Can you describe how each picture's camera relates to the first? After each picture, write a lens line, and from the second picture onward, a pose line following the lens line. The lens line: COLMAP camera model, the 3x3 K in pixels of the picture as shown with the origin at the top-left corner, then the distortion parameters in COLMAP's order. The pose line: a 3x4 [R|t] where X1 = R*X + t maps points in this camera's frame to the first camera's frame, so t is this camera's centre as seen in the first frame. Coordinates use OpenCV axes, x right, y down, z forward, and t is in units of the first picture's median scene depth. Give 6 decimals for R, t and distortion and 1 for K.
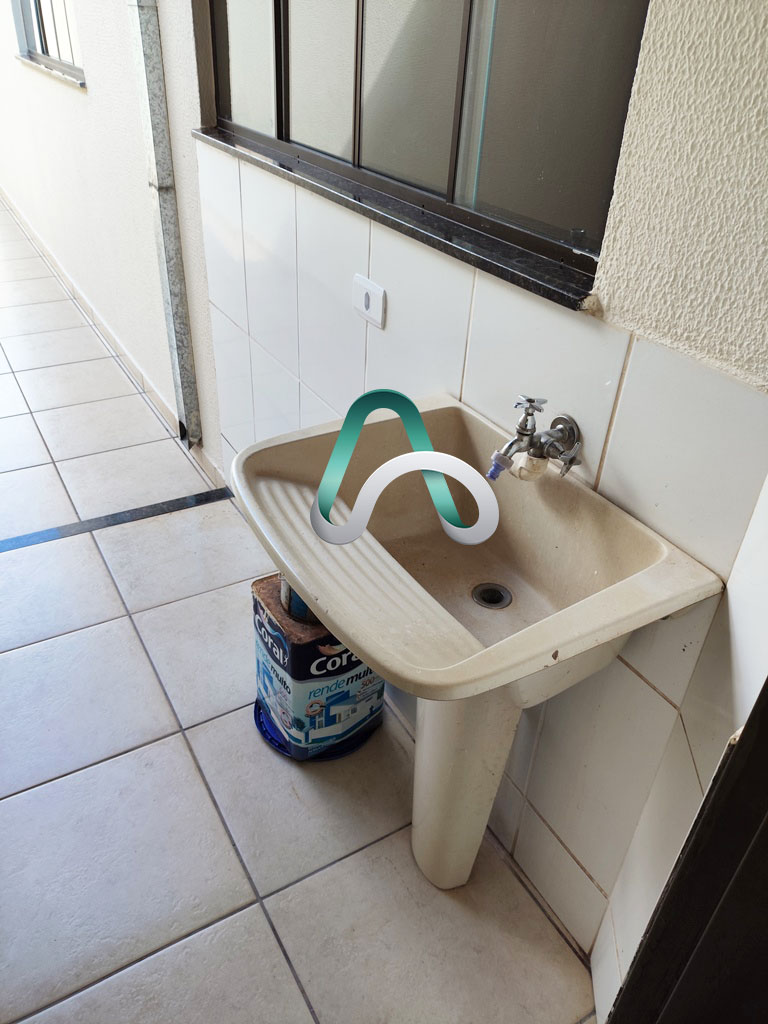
lens RADIAL K [[747.2, 0, 386.8], [0, 747.2, 508.1], [0, 0, 1]] dist [0.108556, -0.182111]
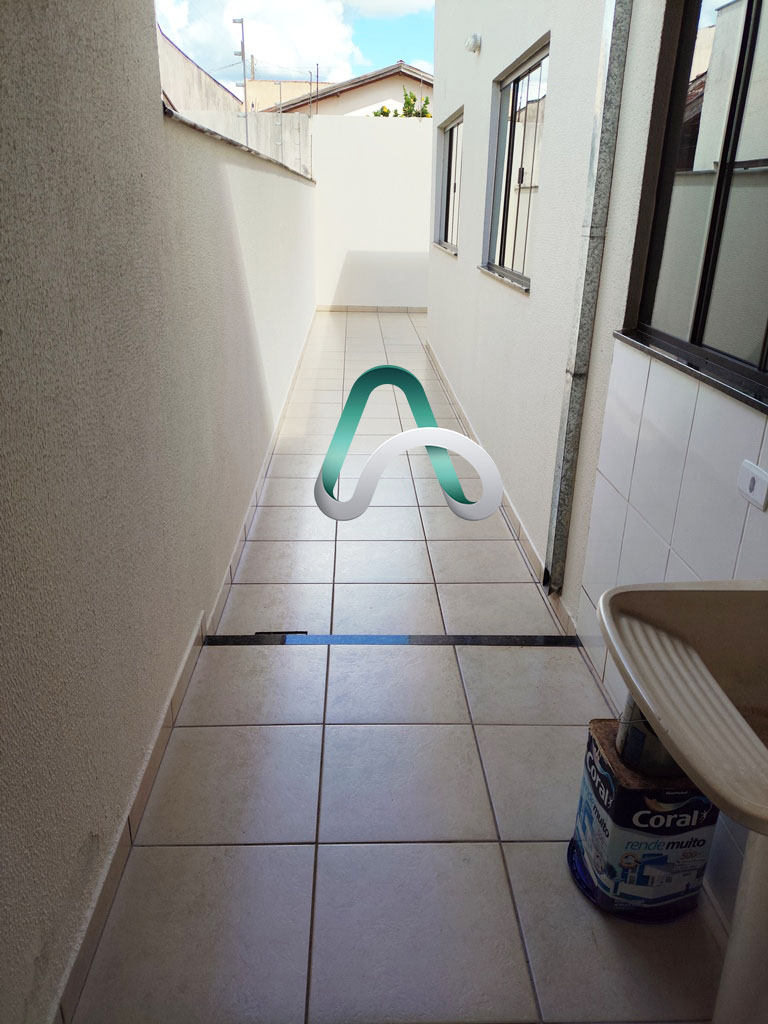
lens RADIAL K [[747.2, 0, 386.8], [0, 747.2, 508.1], [0, 0, 1]] dist [0.108556, -0.182111]
pose [[0.880385, 0.147758, -0.450655, 0.006593], [-0.241331, 0.957578, -0.157490, 0.047888], [0.408267, 0.247409, 0.878696, -0.141254]]
